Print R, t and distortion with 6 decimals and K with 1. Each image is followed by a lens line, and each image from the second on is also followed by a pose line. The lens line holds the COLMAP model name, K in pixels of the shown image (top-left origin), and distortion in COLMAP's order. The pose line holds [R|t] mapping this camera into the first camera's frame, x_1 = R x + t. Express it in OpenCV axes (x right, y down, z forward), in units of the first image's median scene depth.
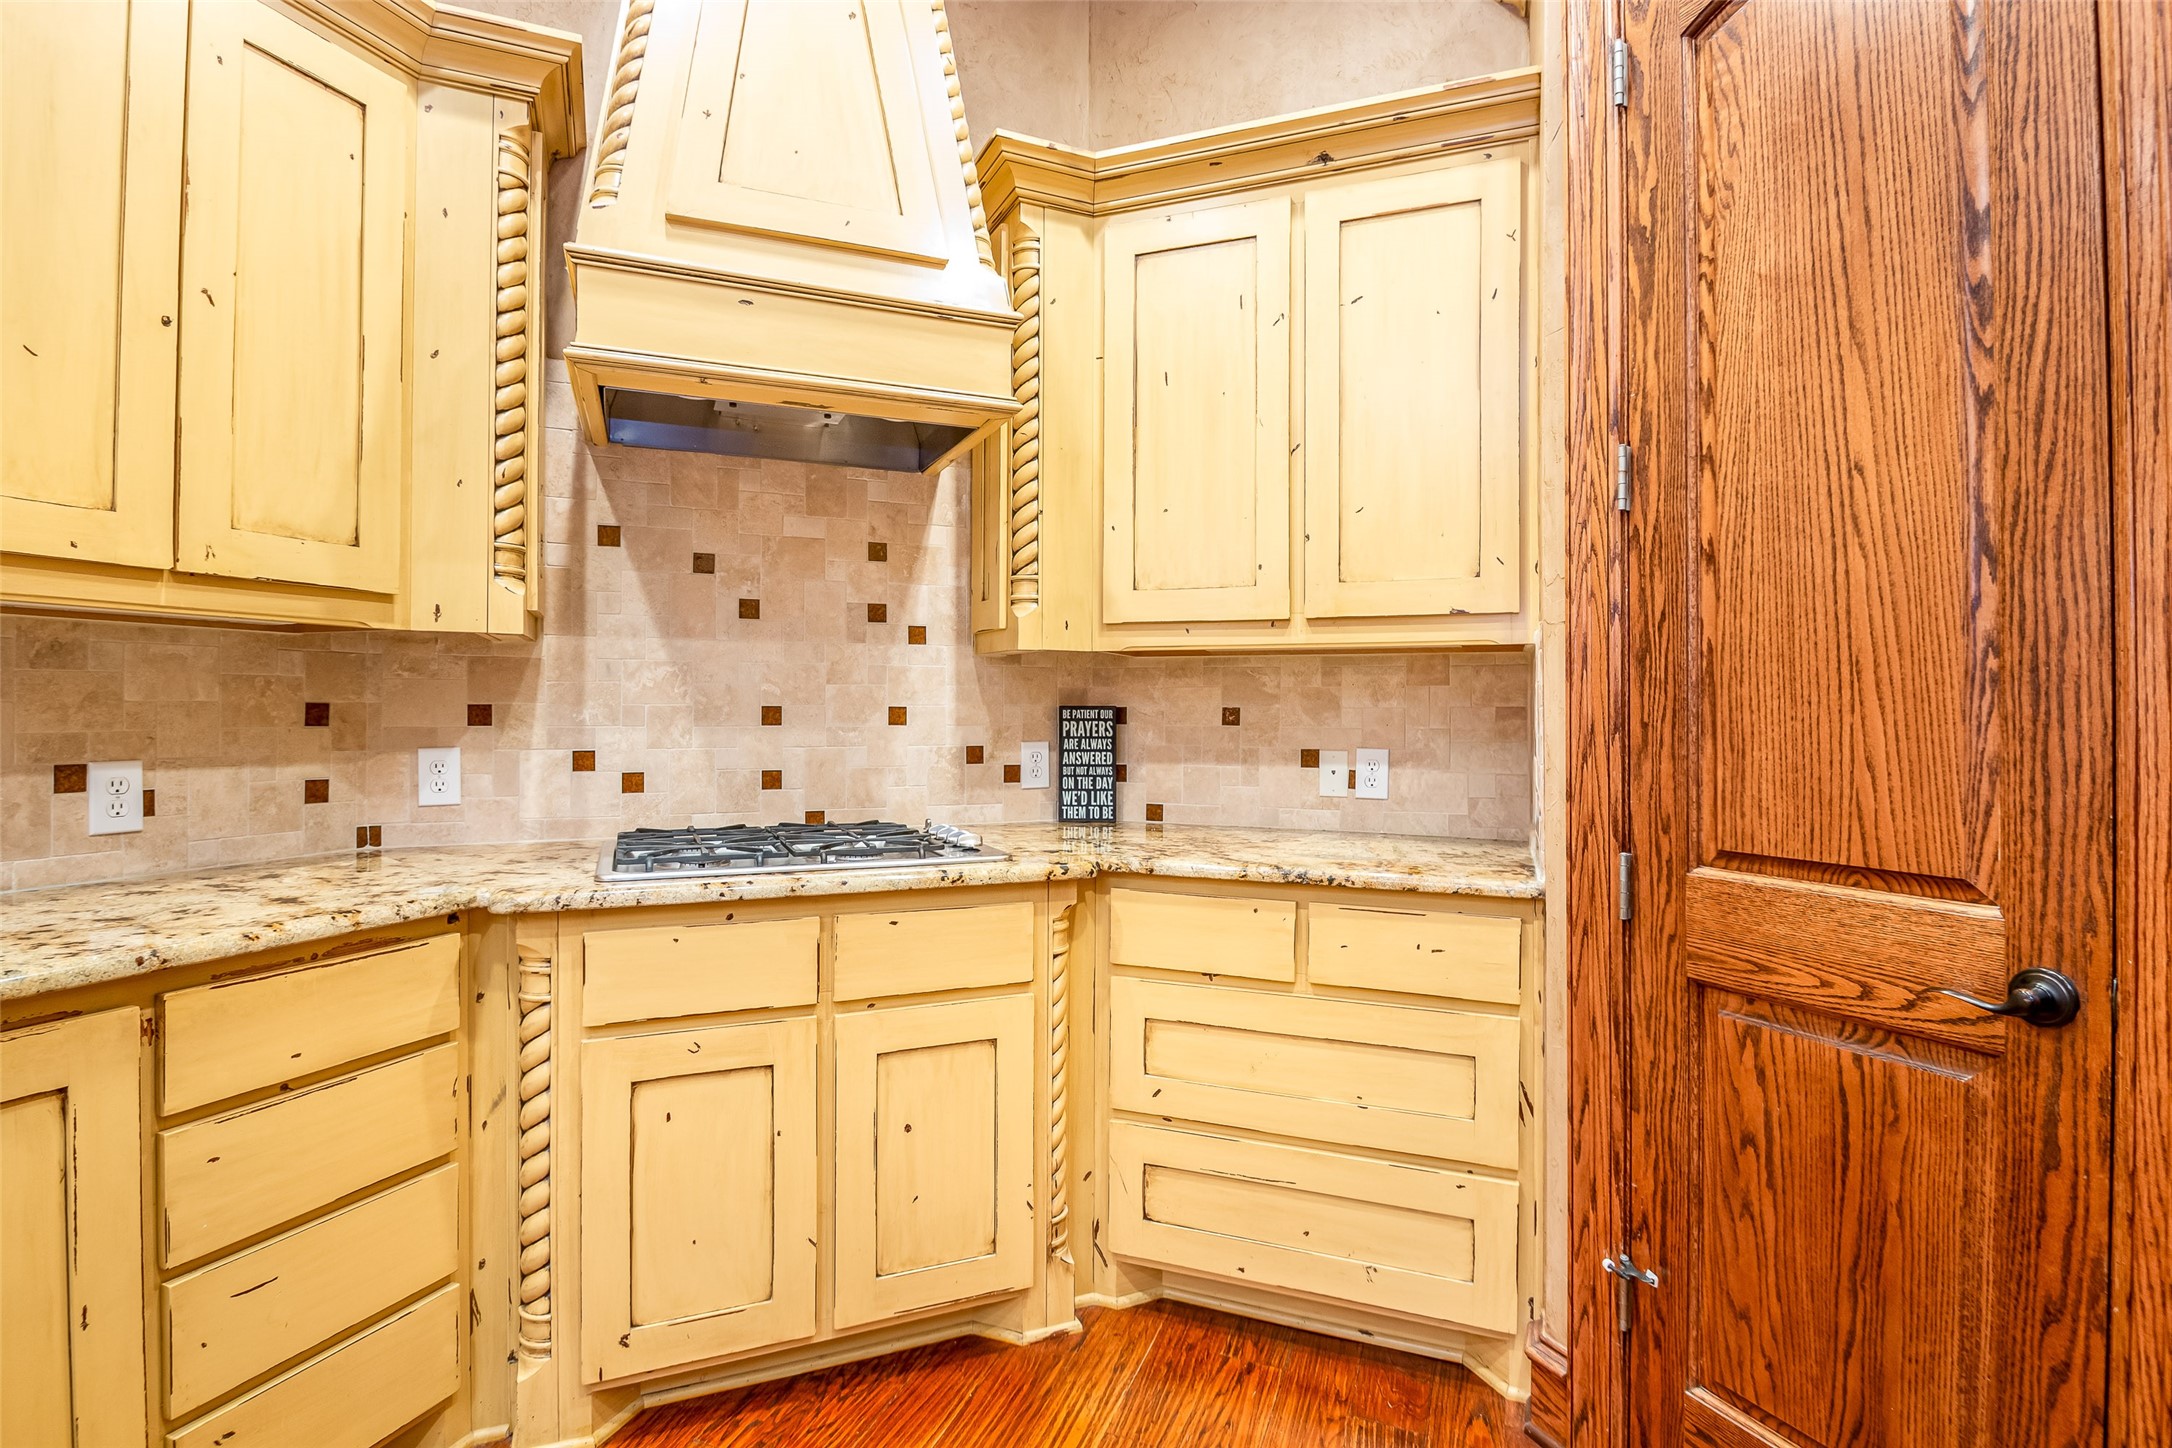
lens RADIAL K [[1063.7, 0, 1088.9], [0, 1063.7, 711.8], [0, 0, 1]] dist [-0.001105, -0.004740]
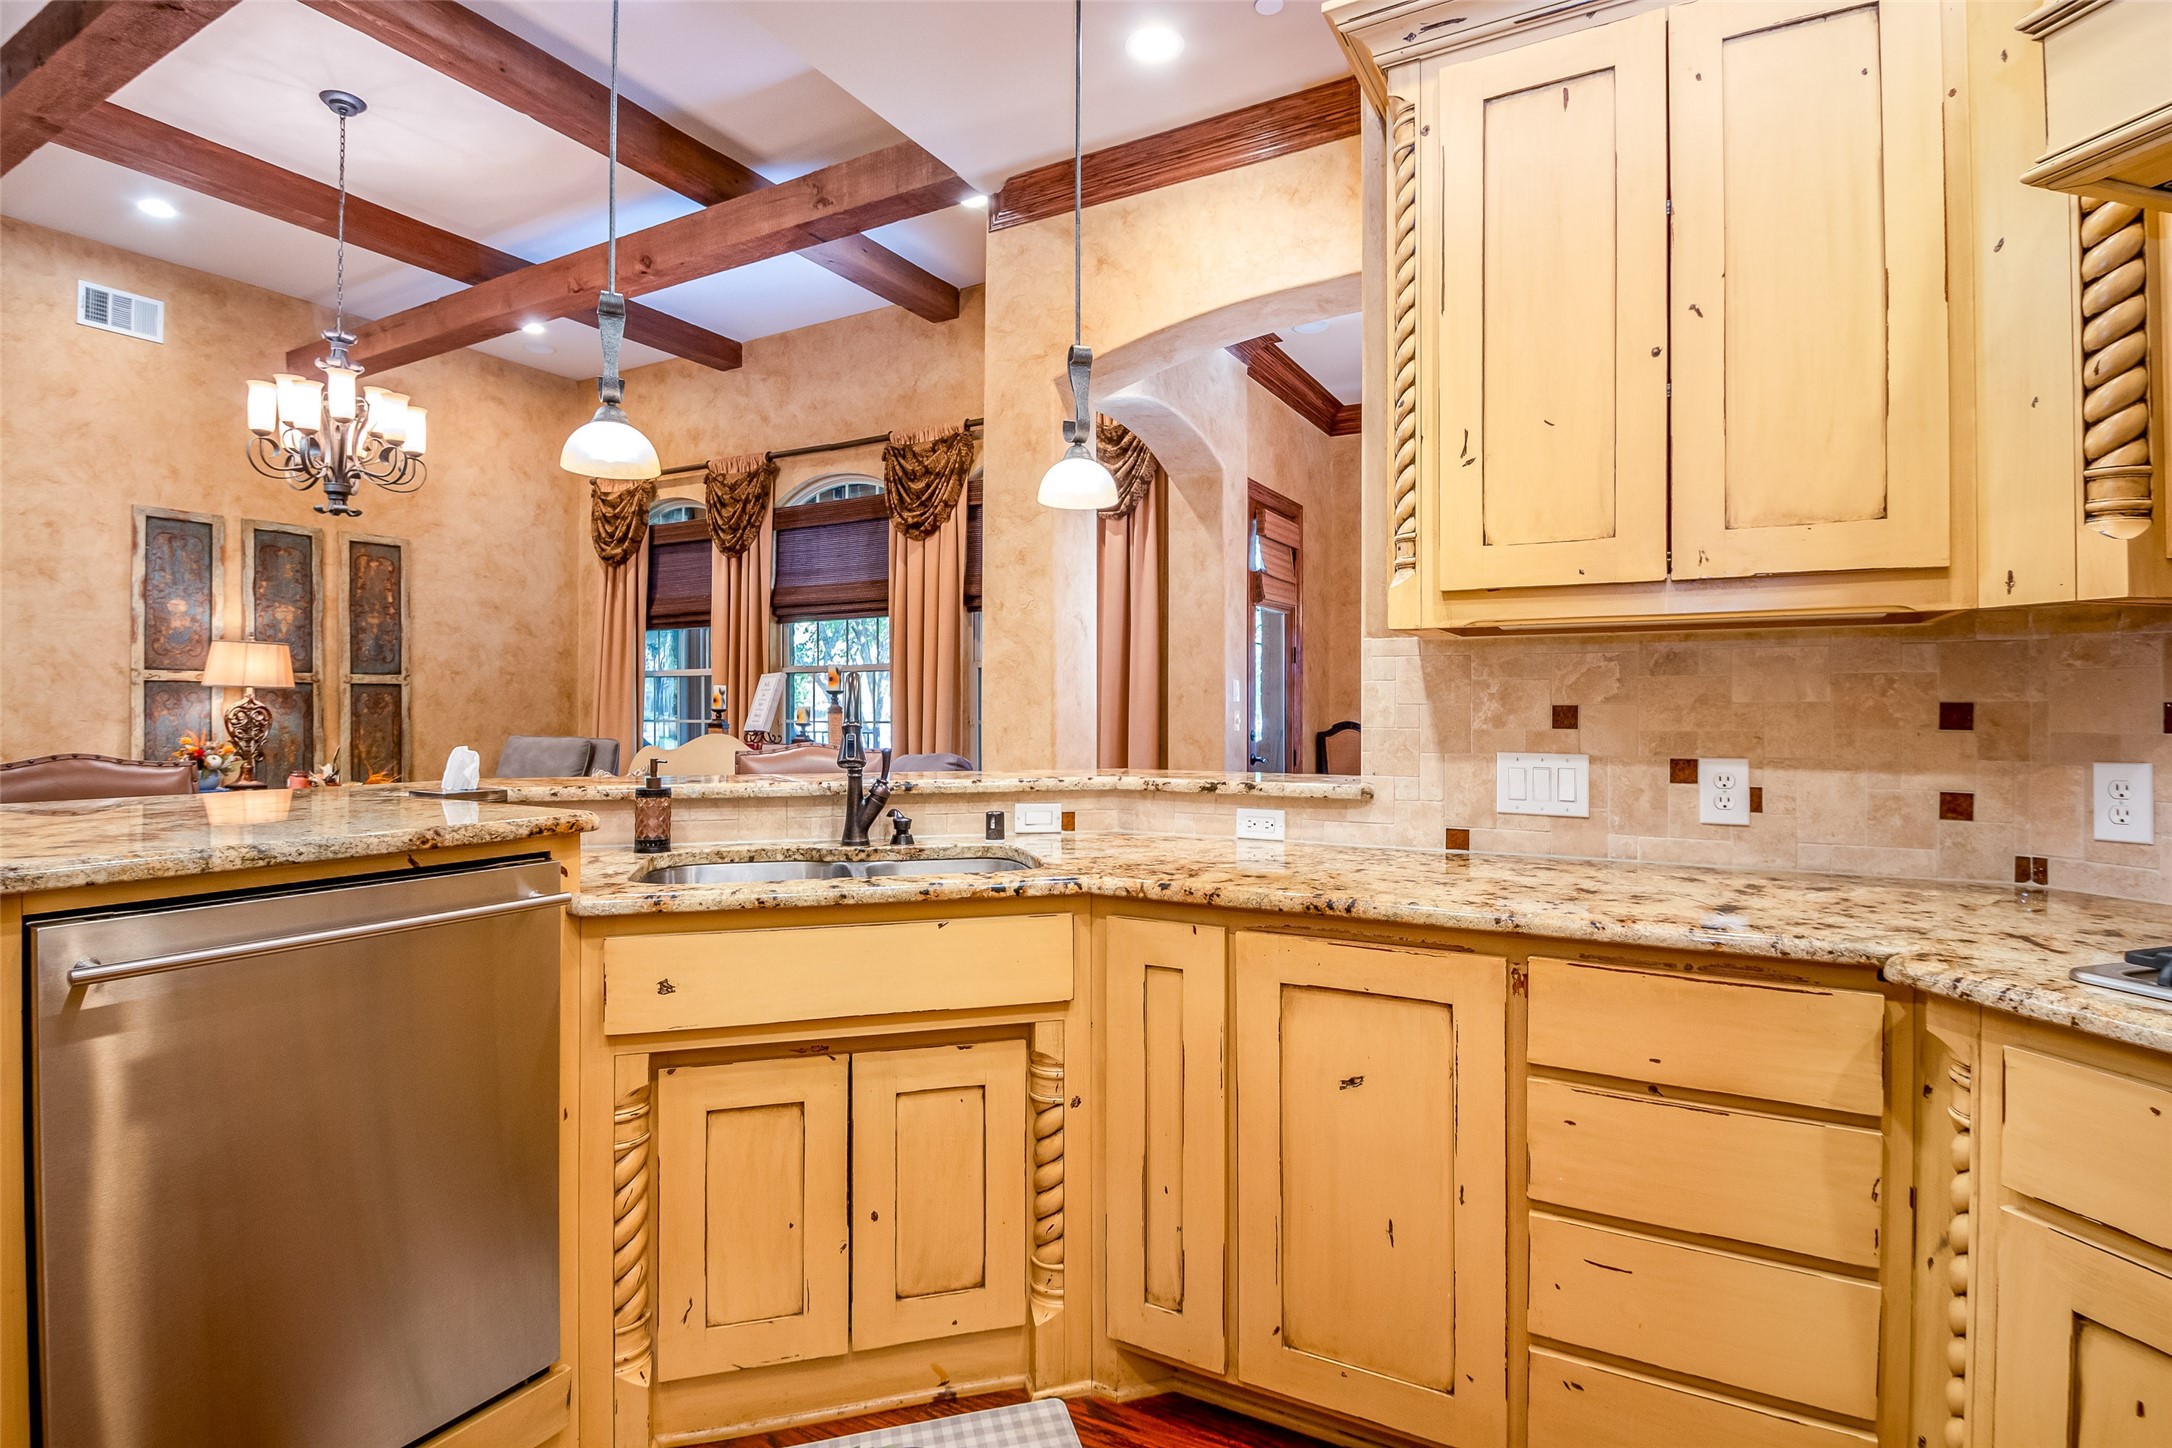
lens RADIAL K [[1063.7, 0, 1088.0], [0, 1063.7, 705.0], [0, 0, 1]] dist [-0.001105, -0.004740]
pose [[-0.136337, -0.008364, -0.990627, 0.239058], [-0.003345, 0.999963, -0.007983, 0.003086], [0.990657, 0.002225, -0.136360, 0.480537]]
